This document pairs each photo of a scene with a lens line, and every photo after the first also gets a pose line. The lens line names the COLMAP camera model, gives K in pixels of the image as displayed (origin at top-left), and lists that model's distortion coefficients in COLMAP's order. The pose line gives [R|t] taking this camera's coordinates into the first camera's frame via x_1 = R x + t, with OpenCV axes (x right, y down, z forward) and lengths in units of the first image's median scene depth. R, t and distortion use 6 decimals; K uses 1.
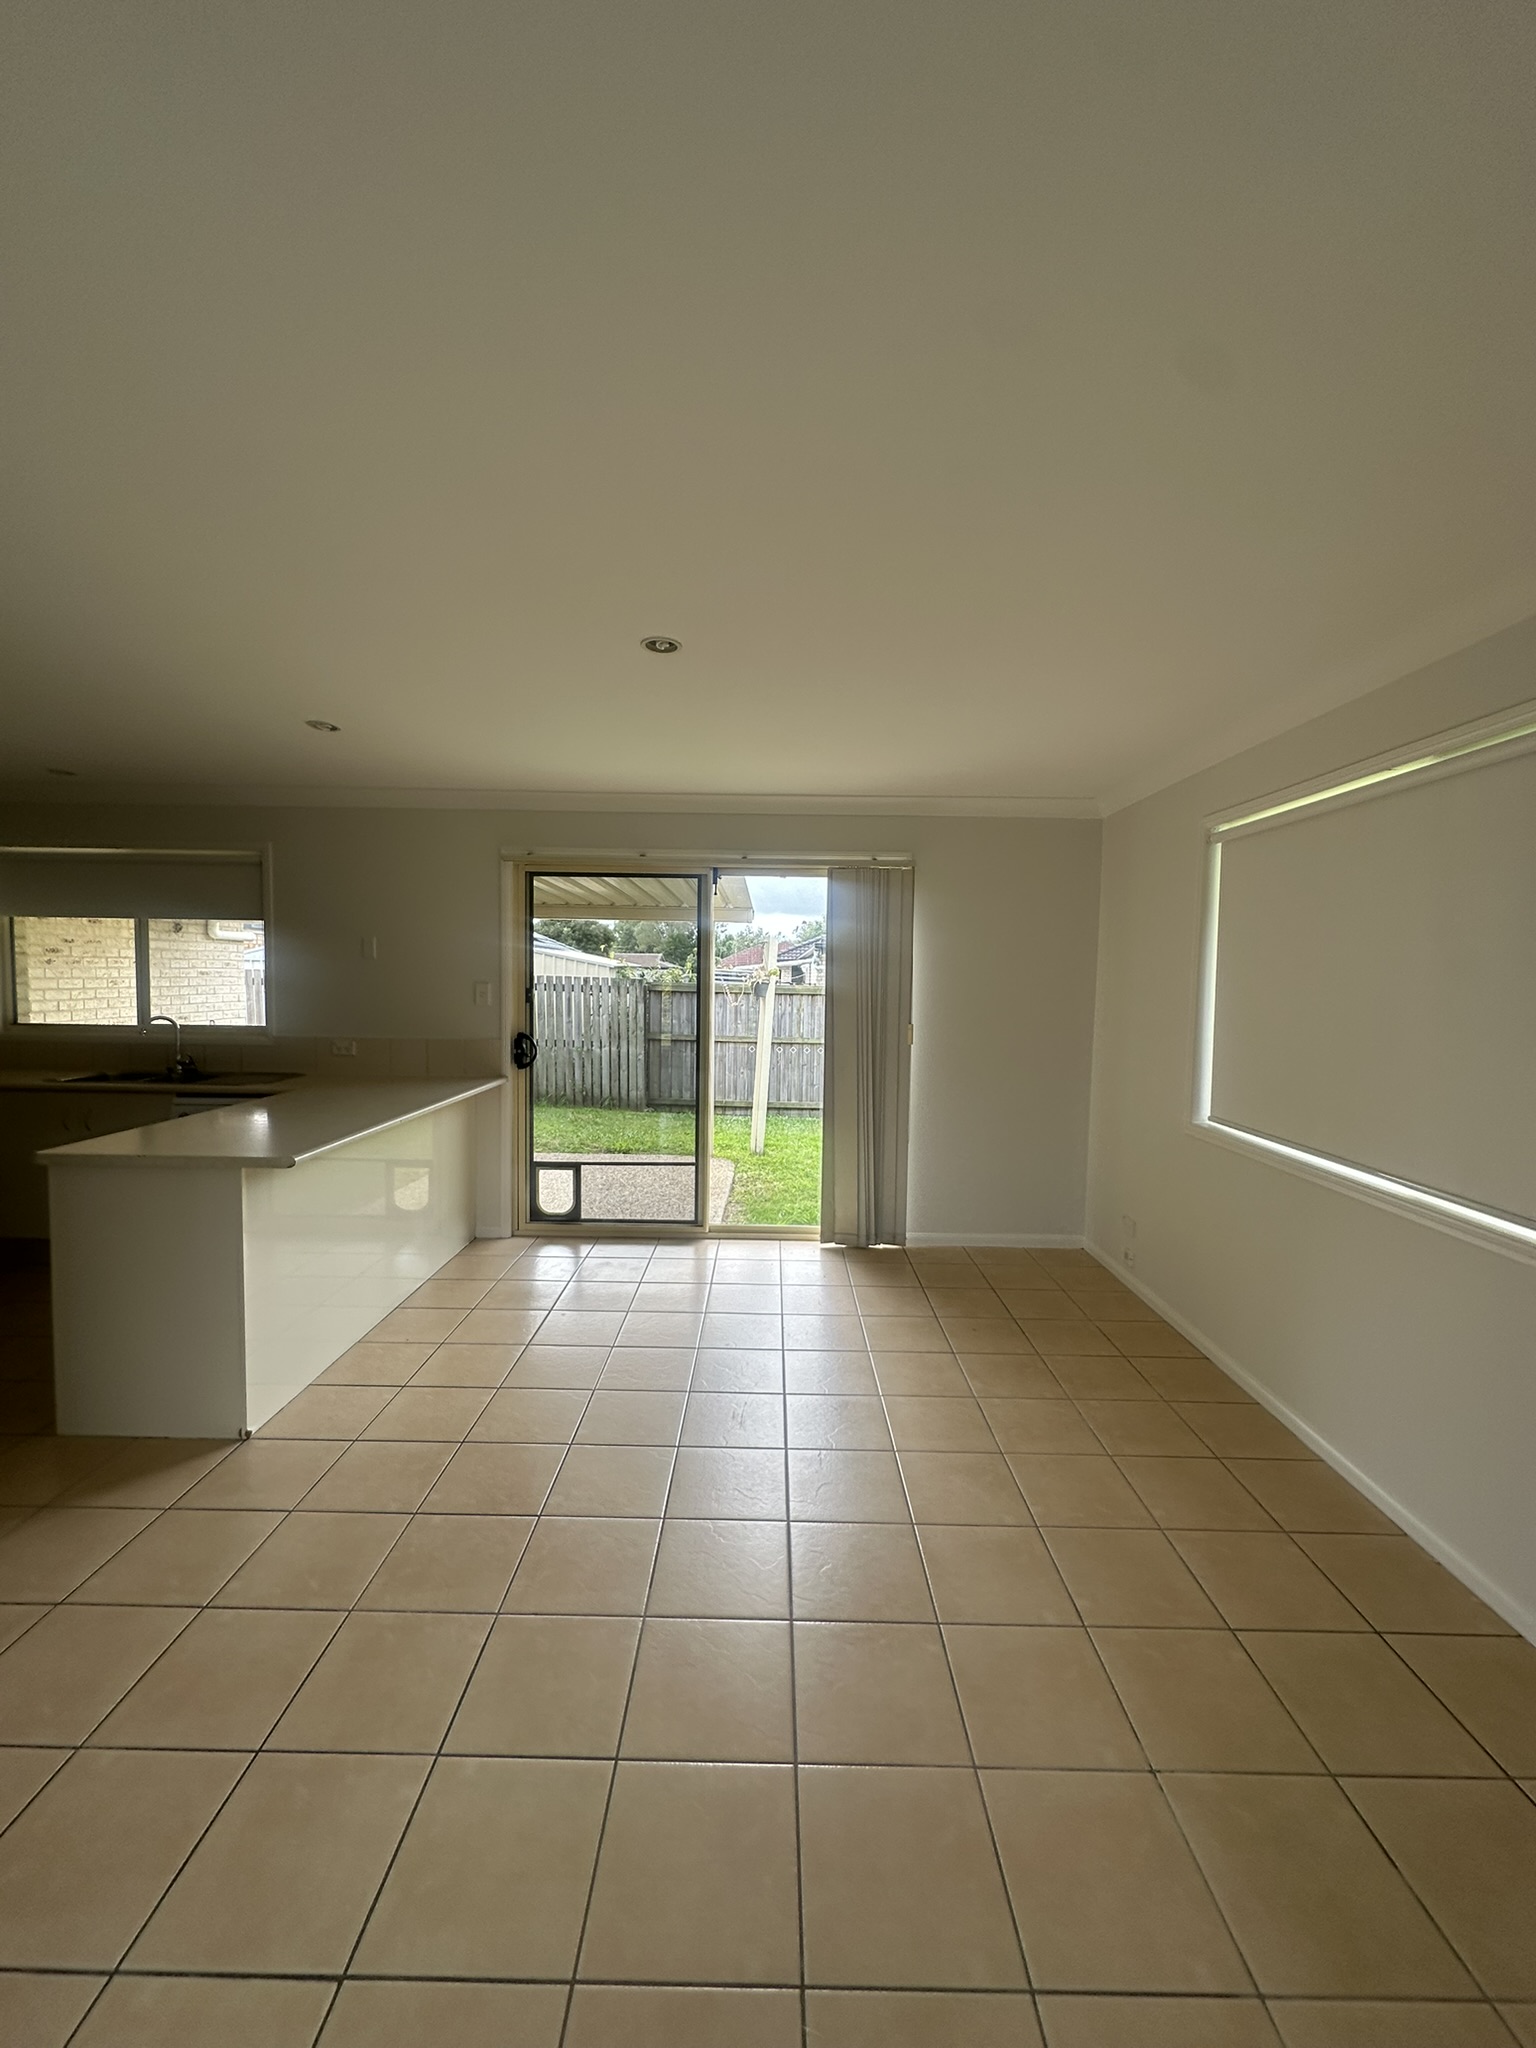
lens RADIAL K [[807.3, 0, 769.6], [0, 807.3, 1026.4], [0, 0, 1]] dist [0.002341, 0.000067]
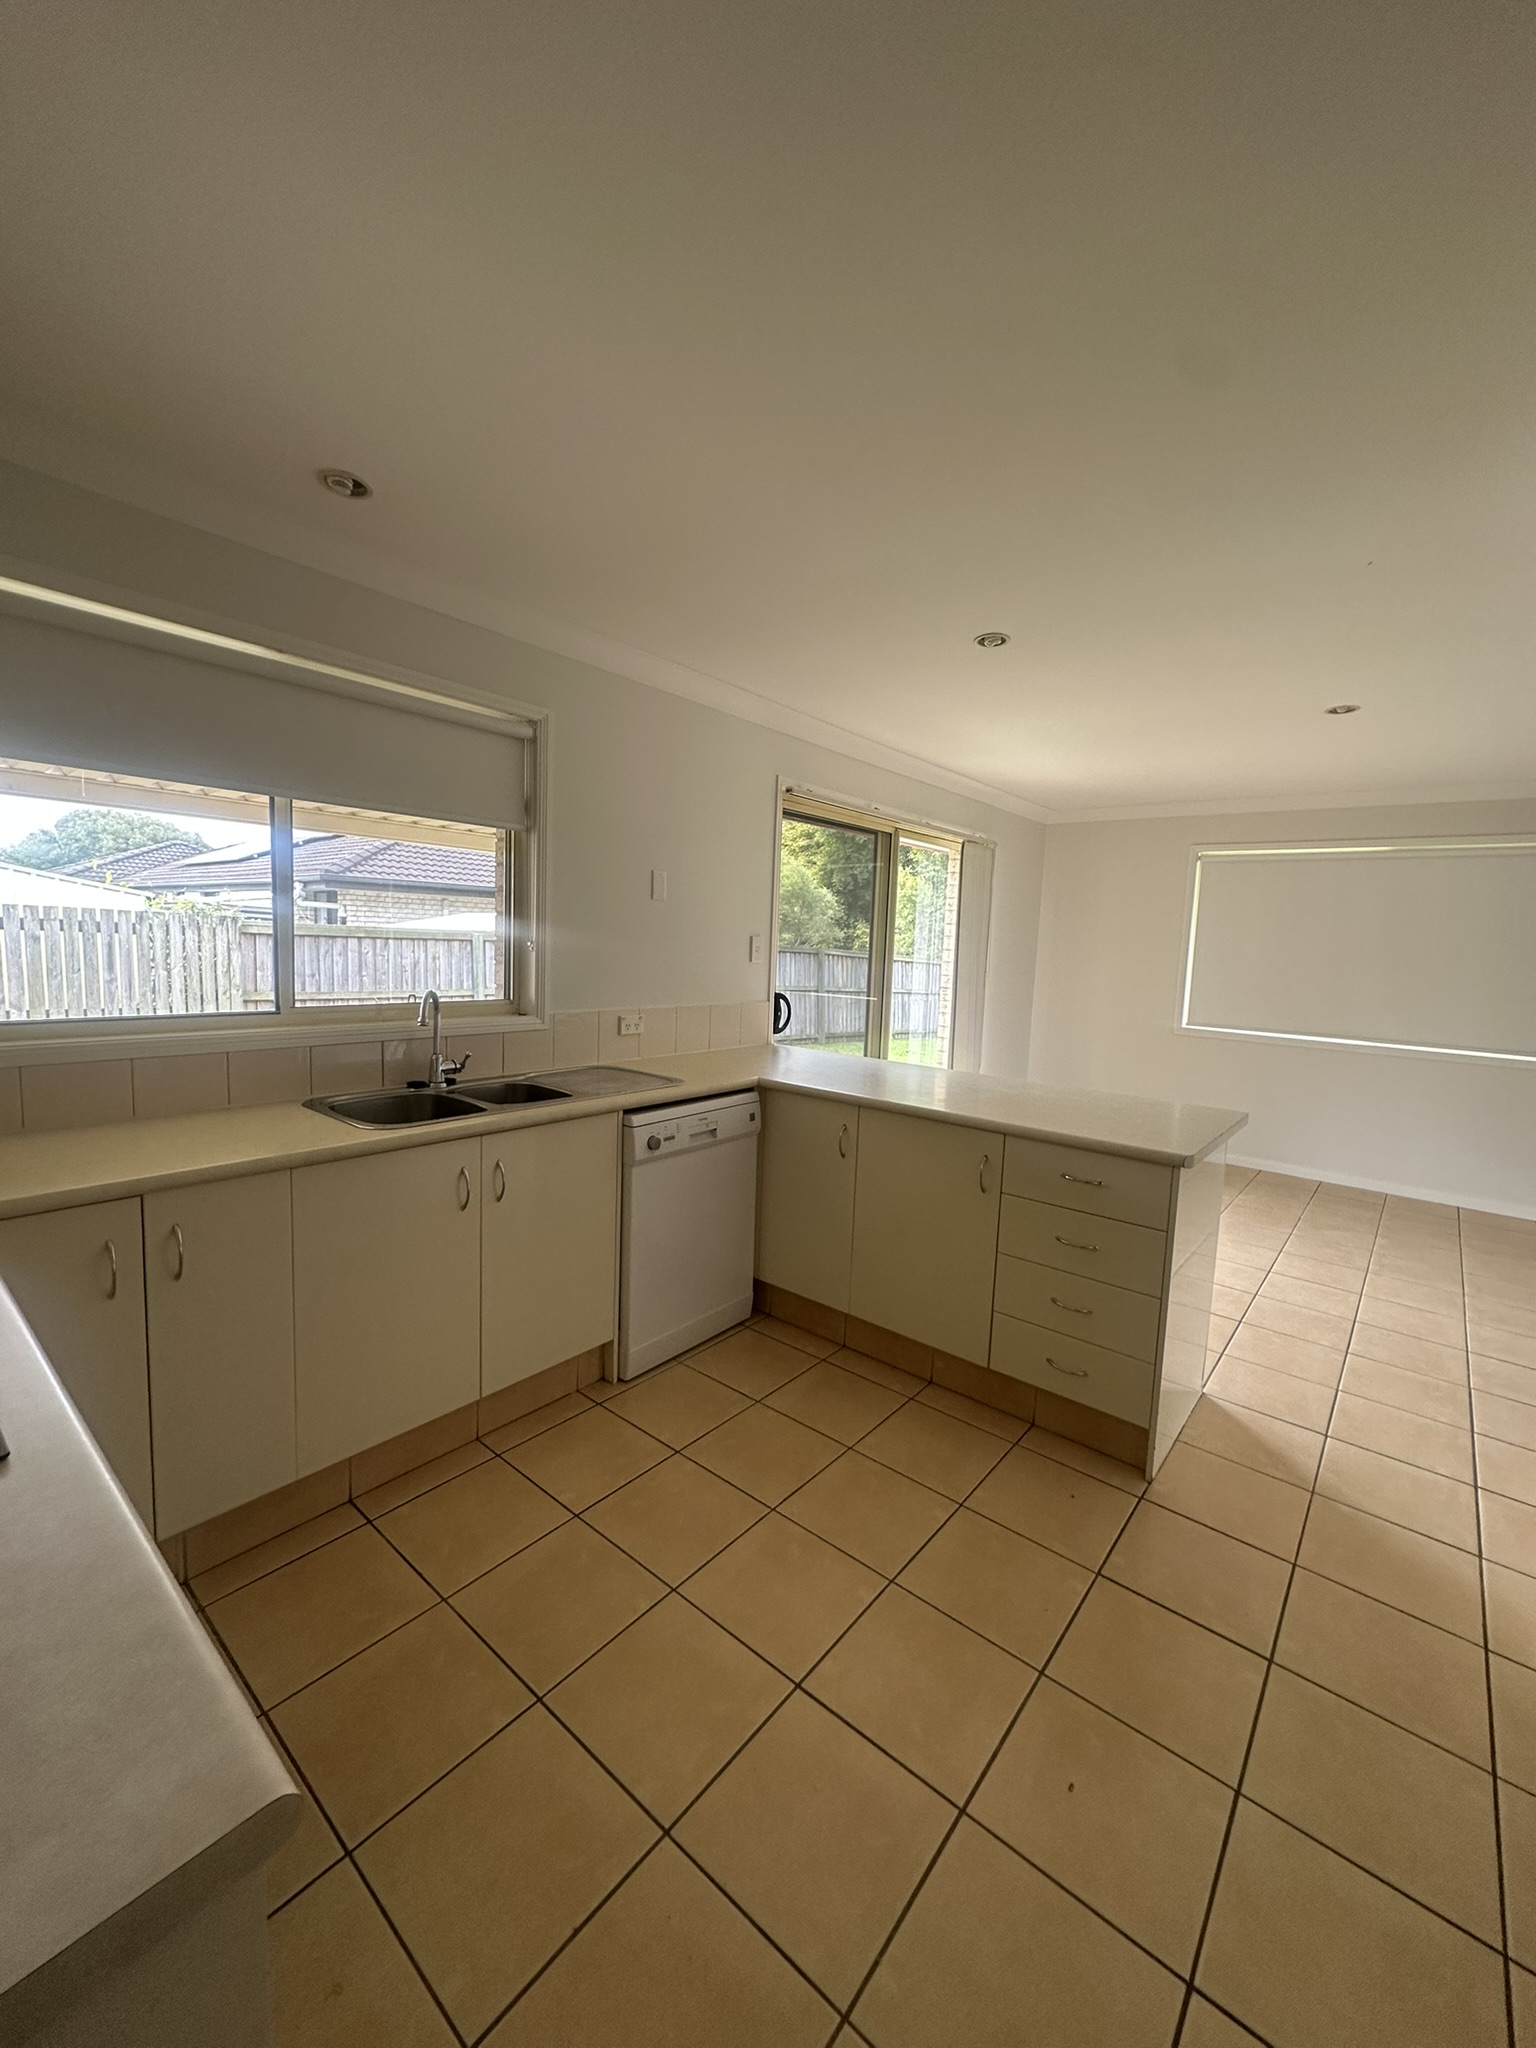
lens RADIAL K [[807.3, 0, 771.7], [0, 807.3, 1019.5], [0, 0, 1]] dist [0.002341, 0.000067]
pose [[0.630338, -0.069271, 0.773224, -0.897743], [0.019581, 0.997113, 0.073366, -0.024926], [-0.776074, -0.031105, 0.629874, 0.406334]]
